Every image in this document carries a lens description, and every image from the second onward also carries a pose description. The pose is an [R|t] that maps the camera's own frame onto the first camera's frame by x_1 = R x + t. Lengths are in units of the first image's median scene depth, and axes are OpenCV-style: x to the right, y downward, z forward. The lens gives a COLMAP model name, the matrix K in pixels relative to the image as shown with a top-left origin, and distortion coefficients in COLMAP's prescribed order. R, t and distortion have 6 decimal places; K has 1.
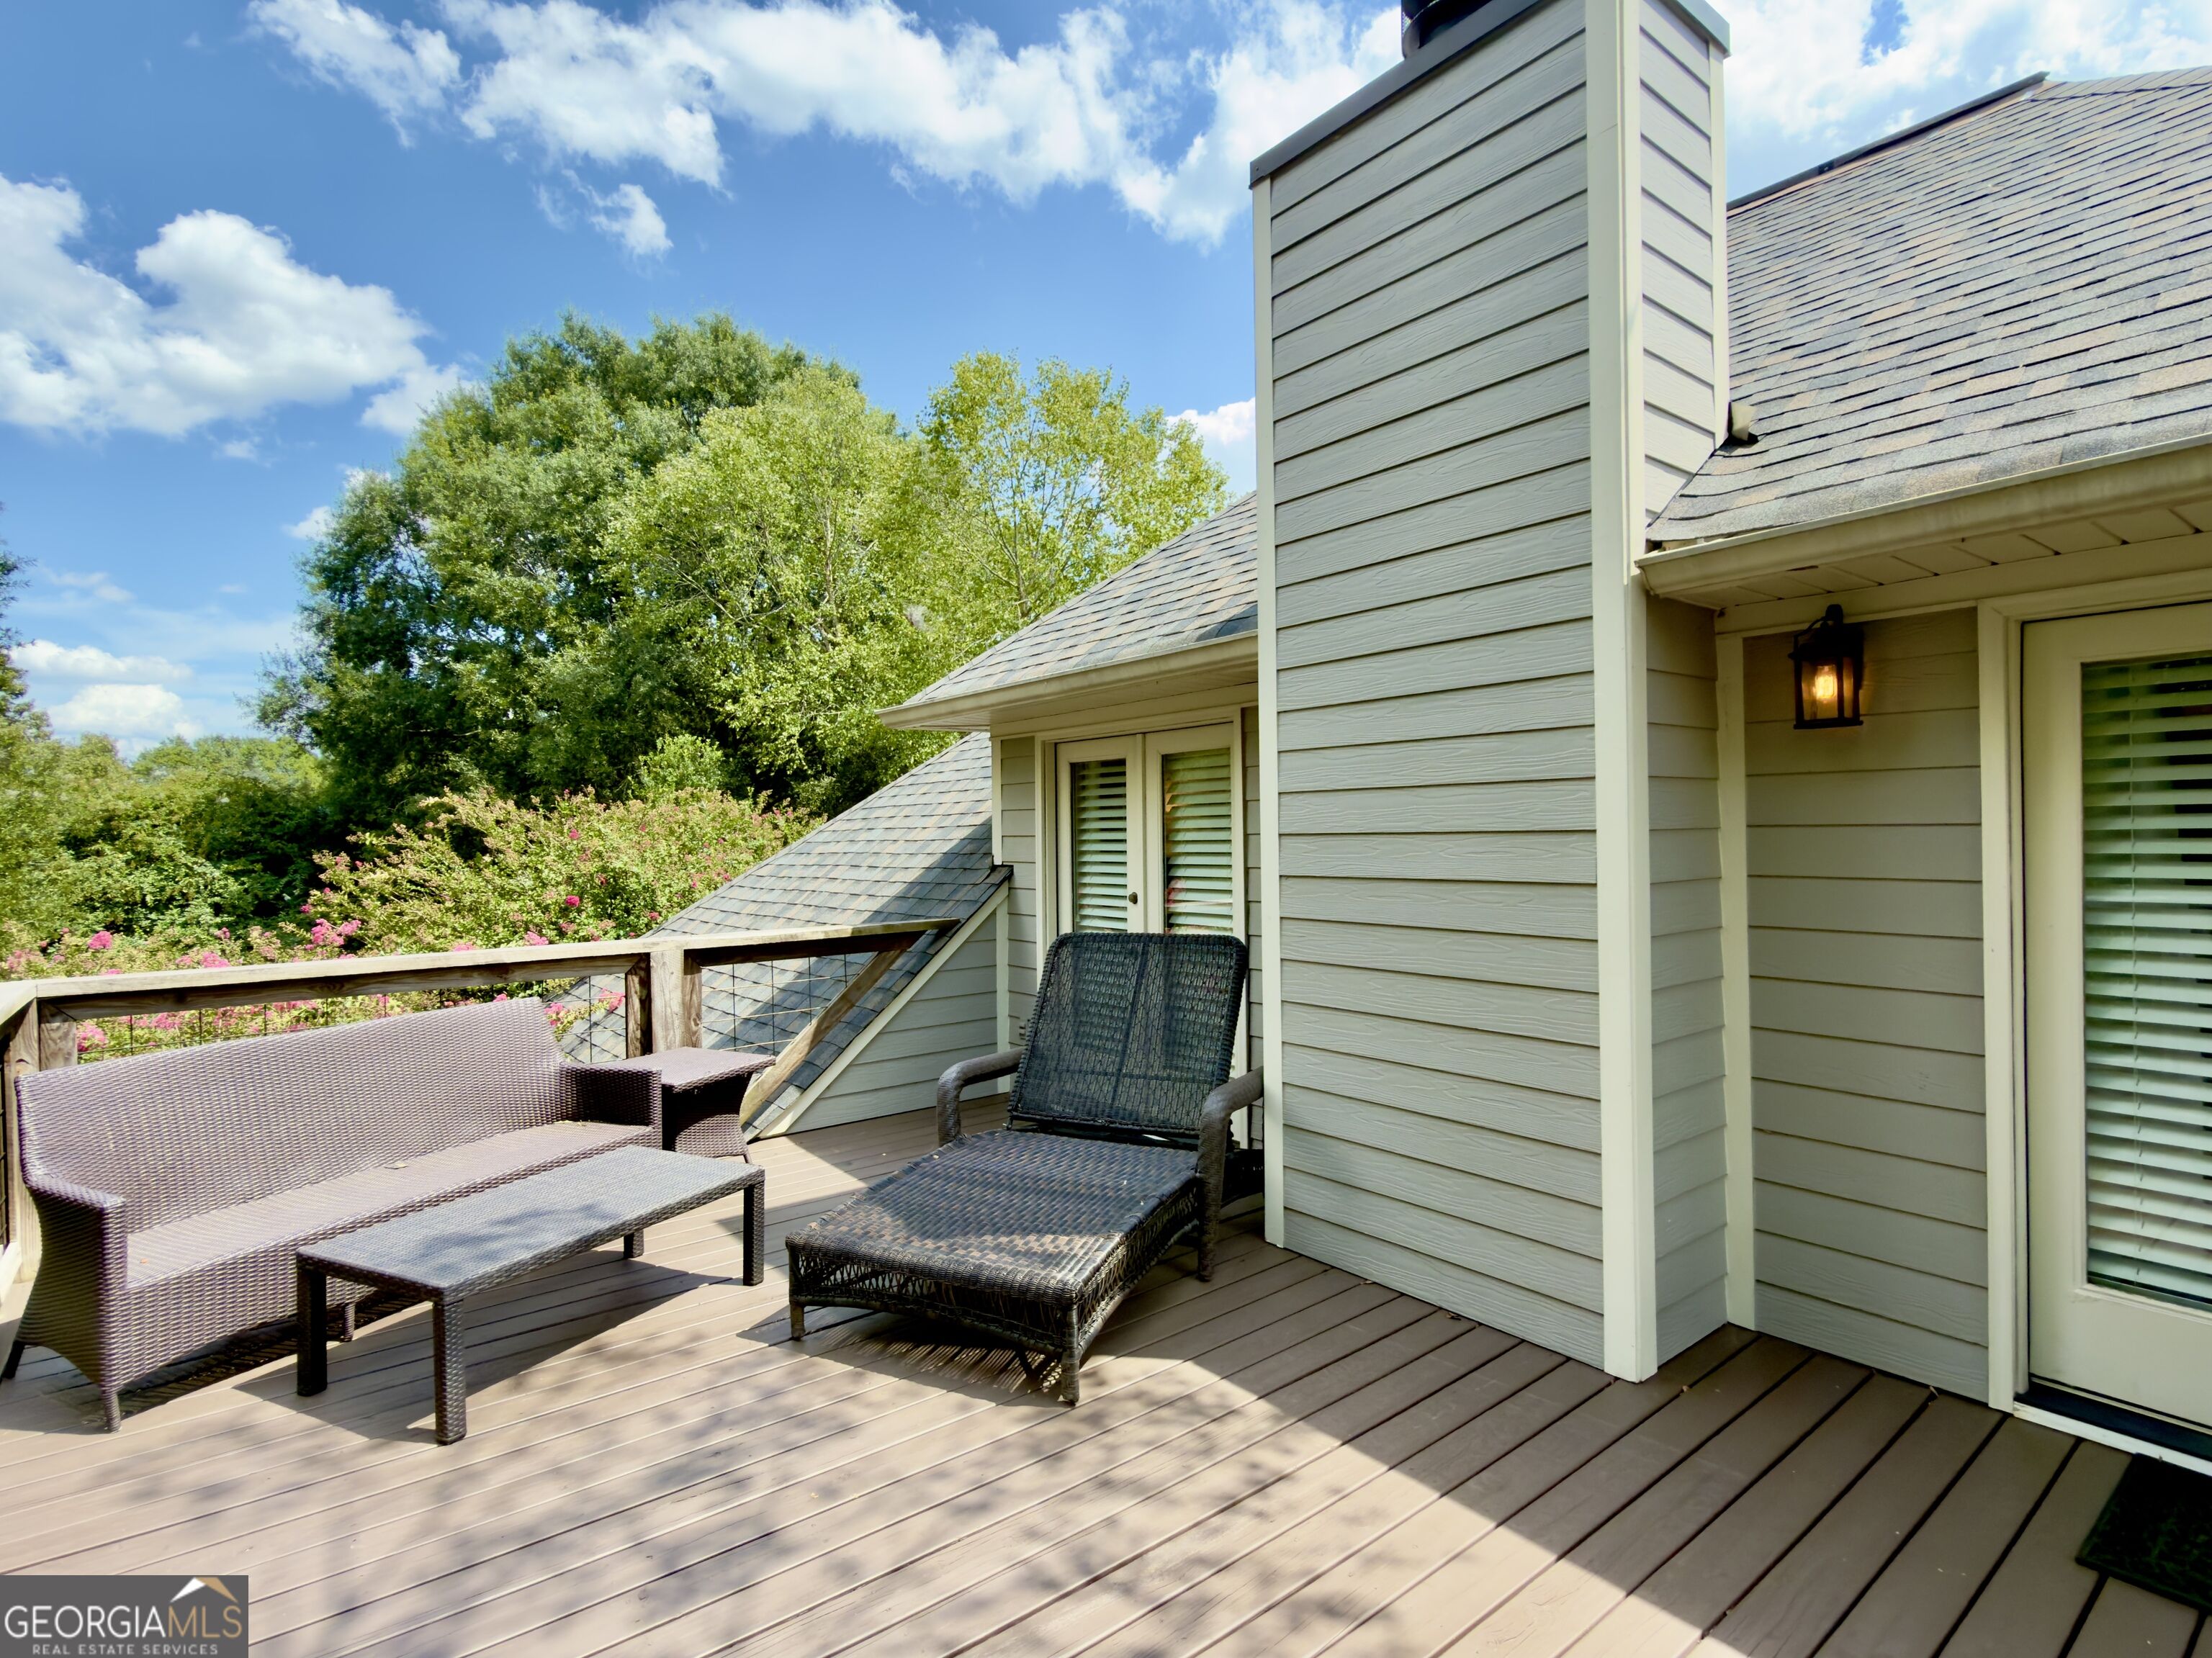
lens RADIAL K [[1113.0, 0, 1105.6], [0, 1113.0, 837.0], [0, 0, 1]] dist [-0.002945, 0.000242]
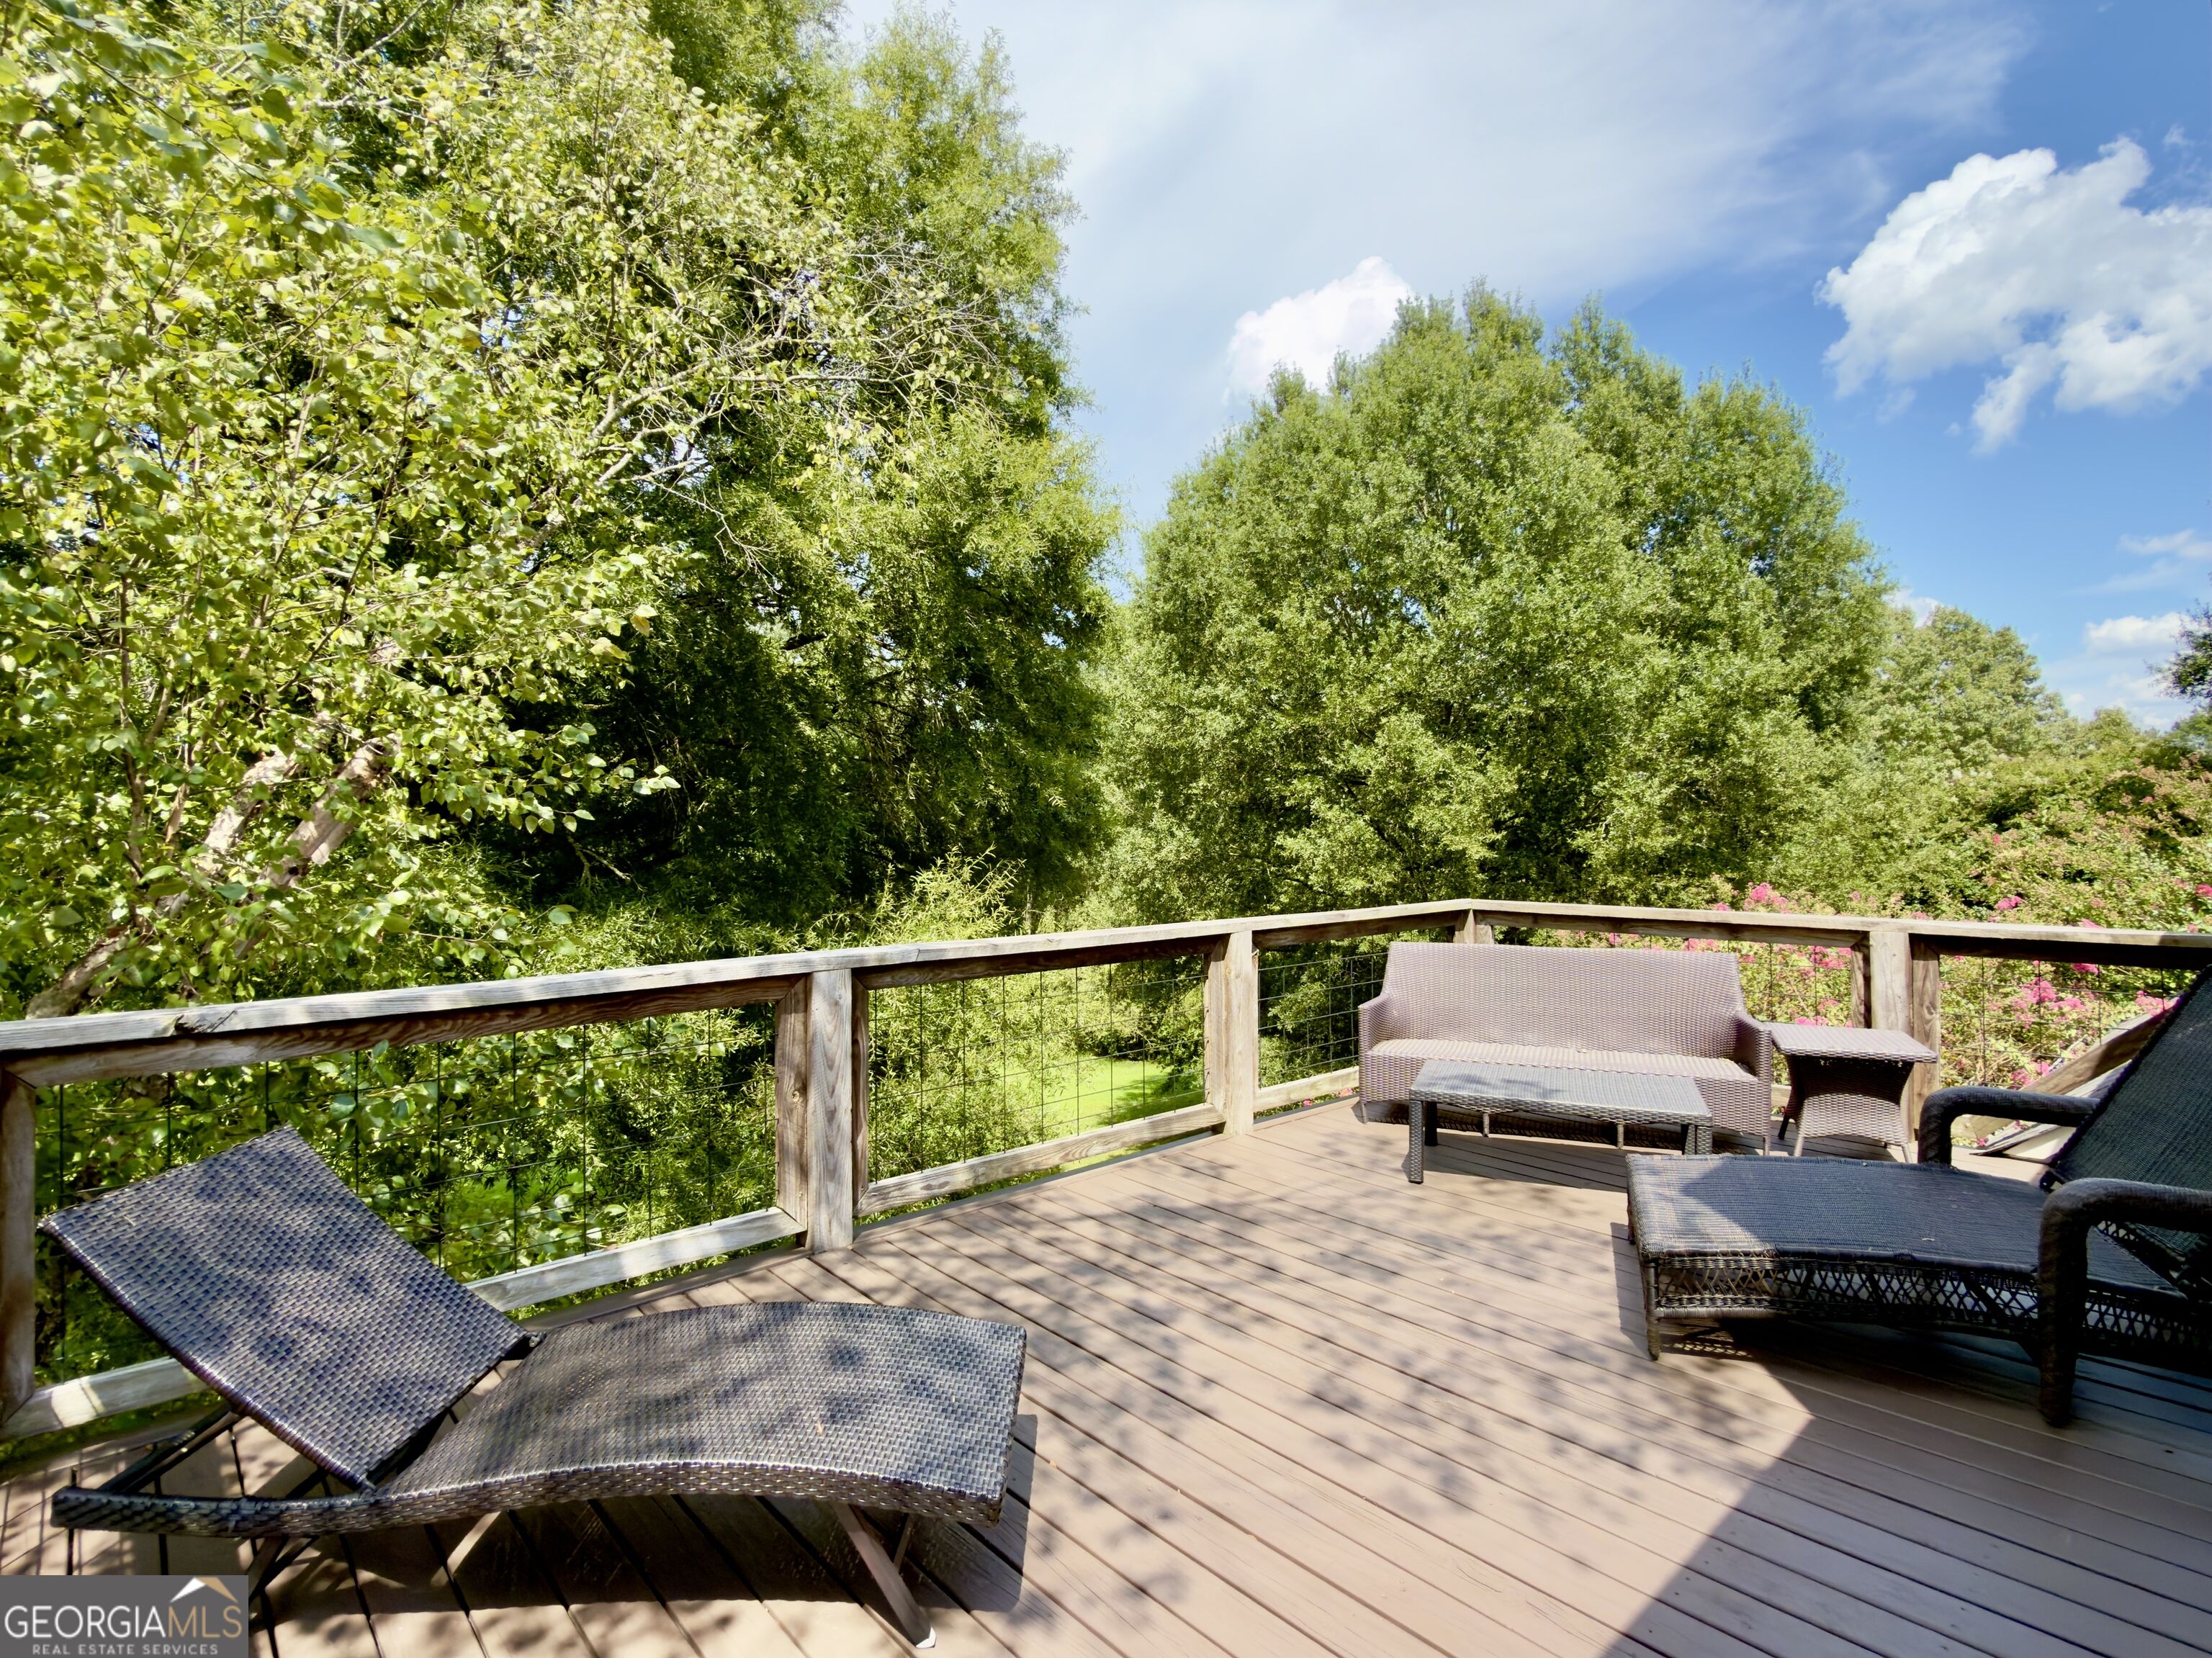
lens RADIAL K [[1113.0, 0, 1112.0], [0, 1113.0, 824.1], [0, 0, 1]] dist [-0.002945, 0.000242]
pose [[0.069470, 0.009818, -0.997536, 0.992697], [0.003572, 0.999943, 0.010090, -0.013954], [0.997578, -0.004265, 0.069431, 0.410527]]
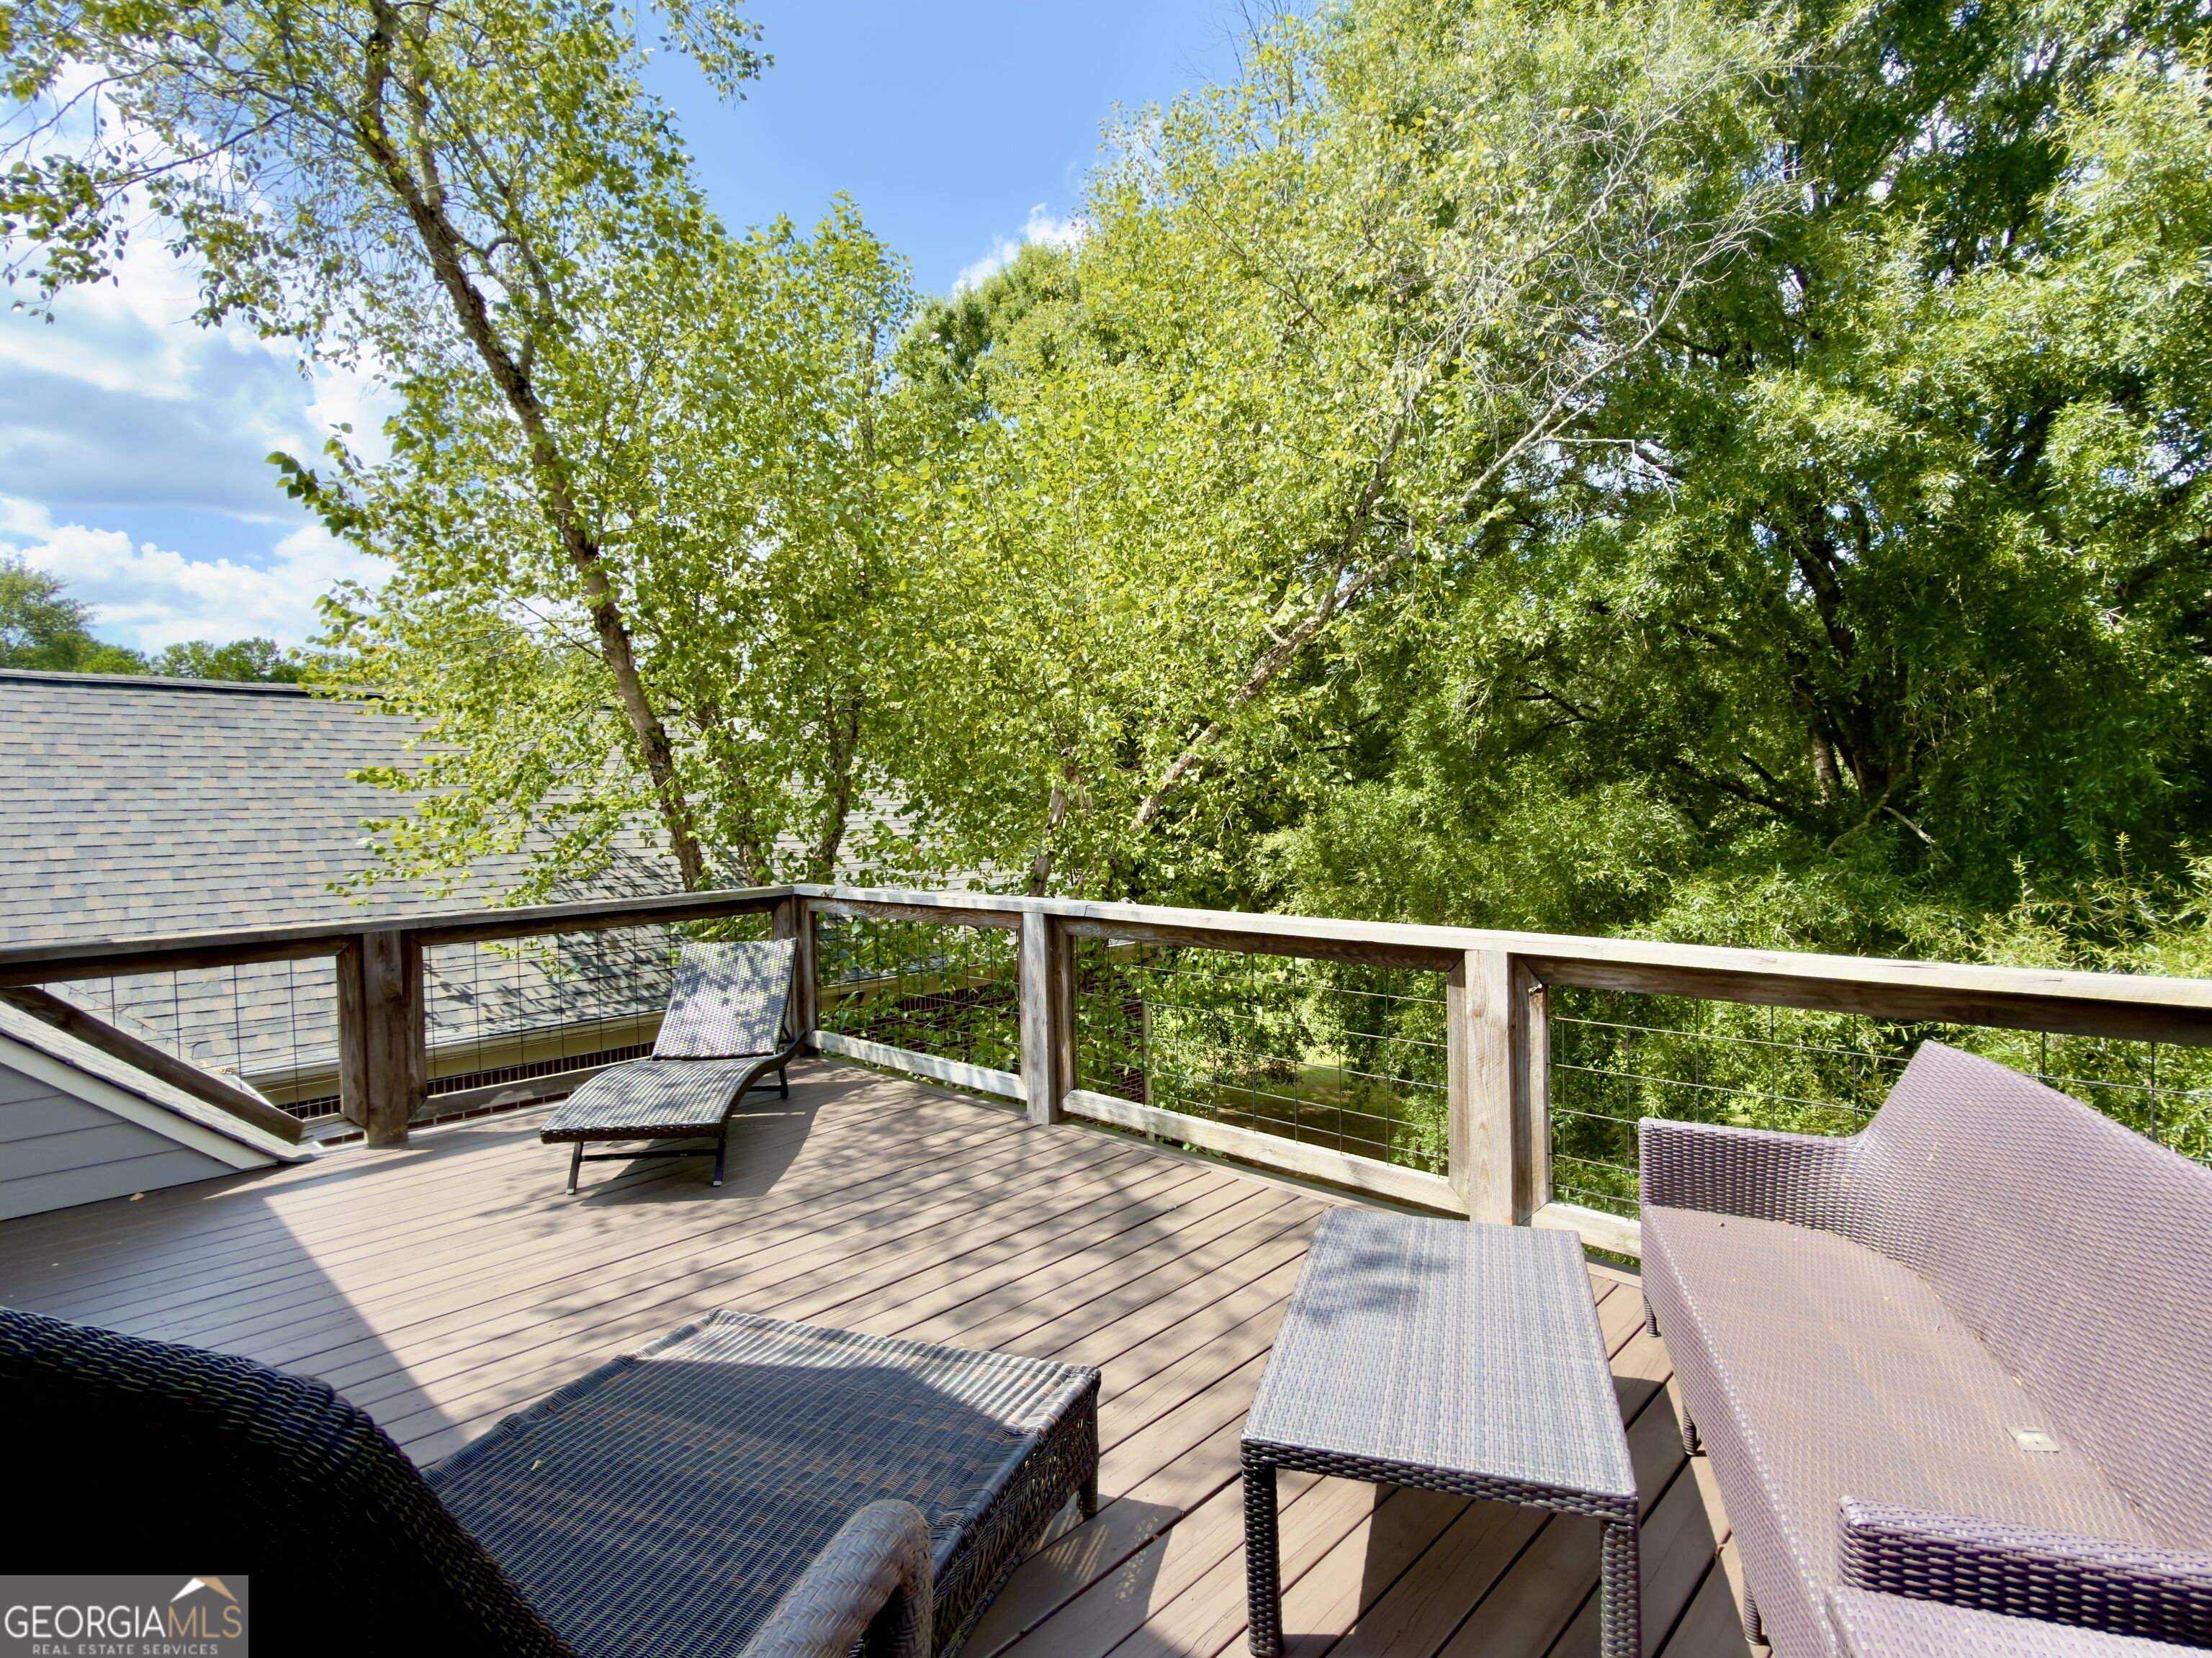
lens RADIAL K [[1113.0, 0, 1112.5], [0, 1113.0, 830.1], [0, 0, 1]] dist [-0.002945, 0.000242]
pose [[-0.989113, 0.029681, -0.144134, -0.276672], [0.025874, 0.999267, 0.028216, 0.008978], [0.144865, 0.024179, -0.989156, 1.920956]]
